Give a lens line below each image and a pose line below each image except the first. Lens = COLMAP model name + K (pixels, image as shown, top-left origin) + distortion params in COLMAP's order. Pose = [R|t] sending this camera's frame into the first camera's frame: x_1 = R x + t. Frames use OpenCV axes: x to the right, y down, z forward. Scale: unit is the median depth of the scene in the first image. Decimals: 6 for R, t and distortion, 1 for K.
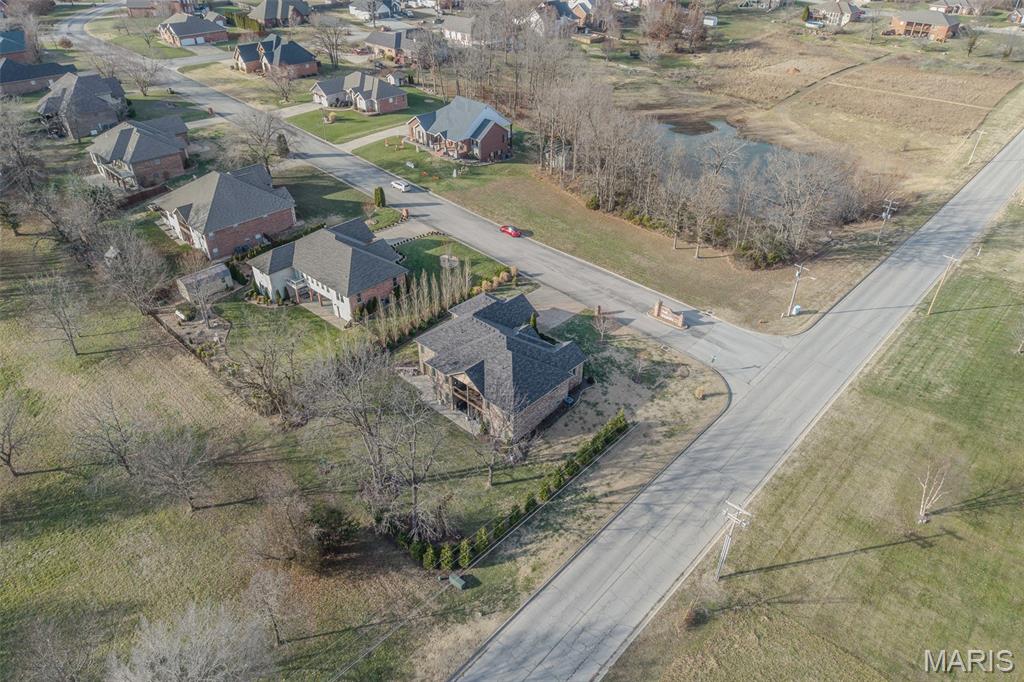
lens RADIAL K [[686.8, 0, 512.0], [0, 686.8, 341.0], [0, 0, 1]] dist [0.039079, -0.041362]
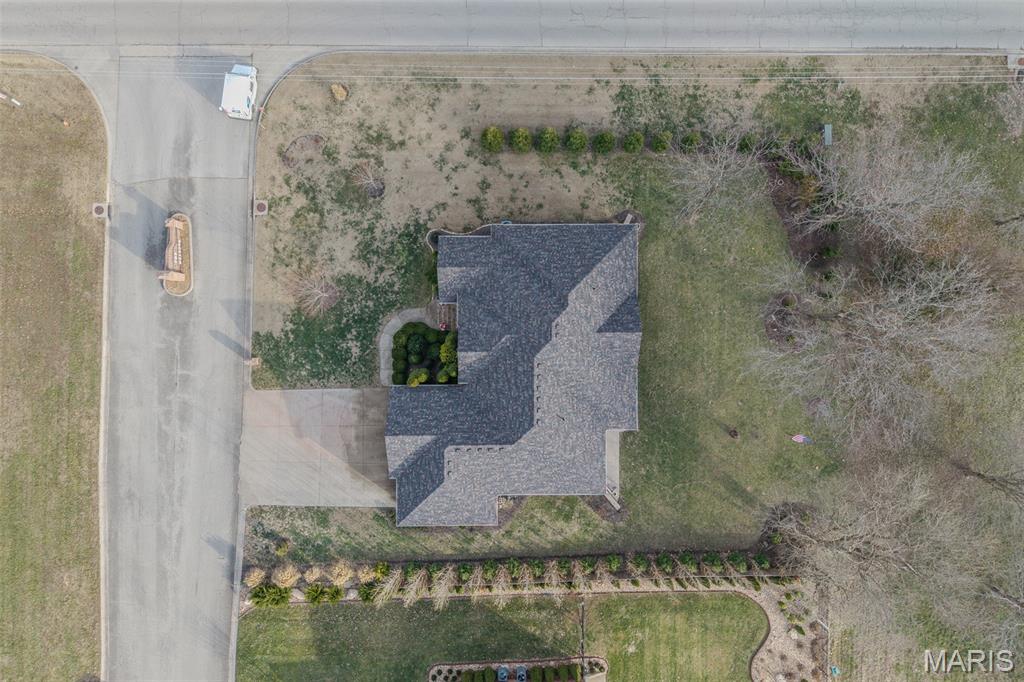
lens RADIAL K [[708.5, 0, 512.0], [0, 708.5, 341.0], [0, 0, 1]] dist [0.004275, 0.002065]
pose [[-0.681158, -0.731735, -0.024256, 0.015622], [0.390569, -0.391197, 0.833319, -0.448048], [-0.619258, 0.558148, 0.552260, 0.619113]]
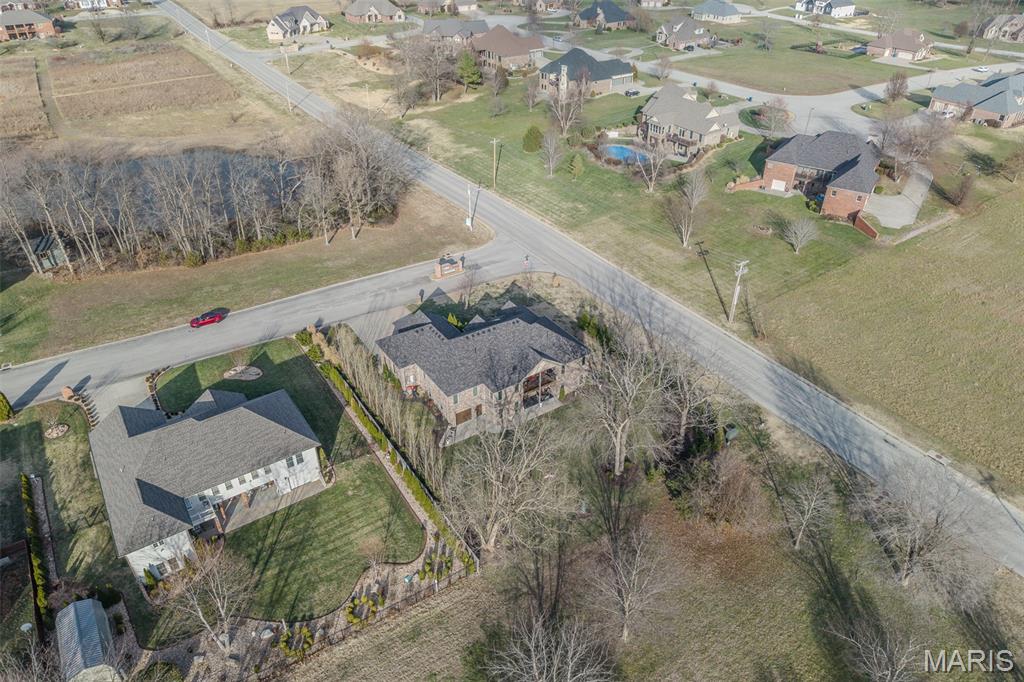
lens RADIAL K [[686.8, 0, 512.0], [0, 686.8, 341.0], [0, 0, 1]] dist [0.039079, -0.041362]
pose [[0.233568, -0.550379, 0.801579, -0.757539], [0.542371, 0.757962, 0.362392, -0.317868], [-0.807019, 0.350110, 0.475545, 0.458219]]
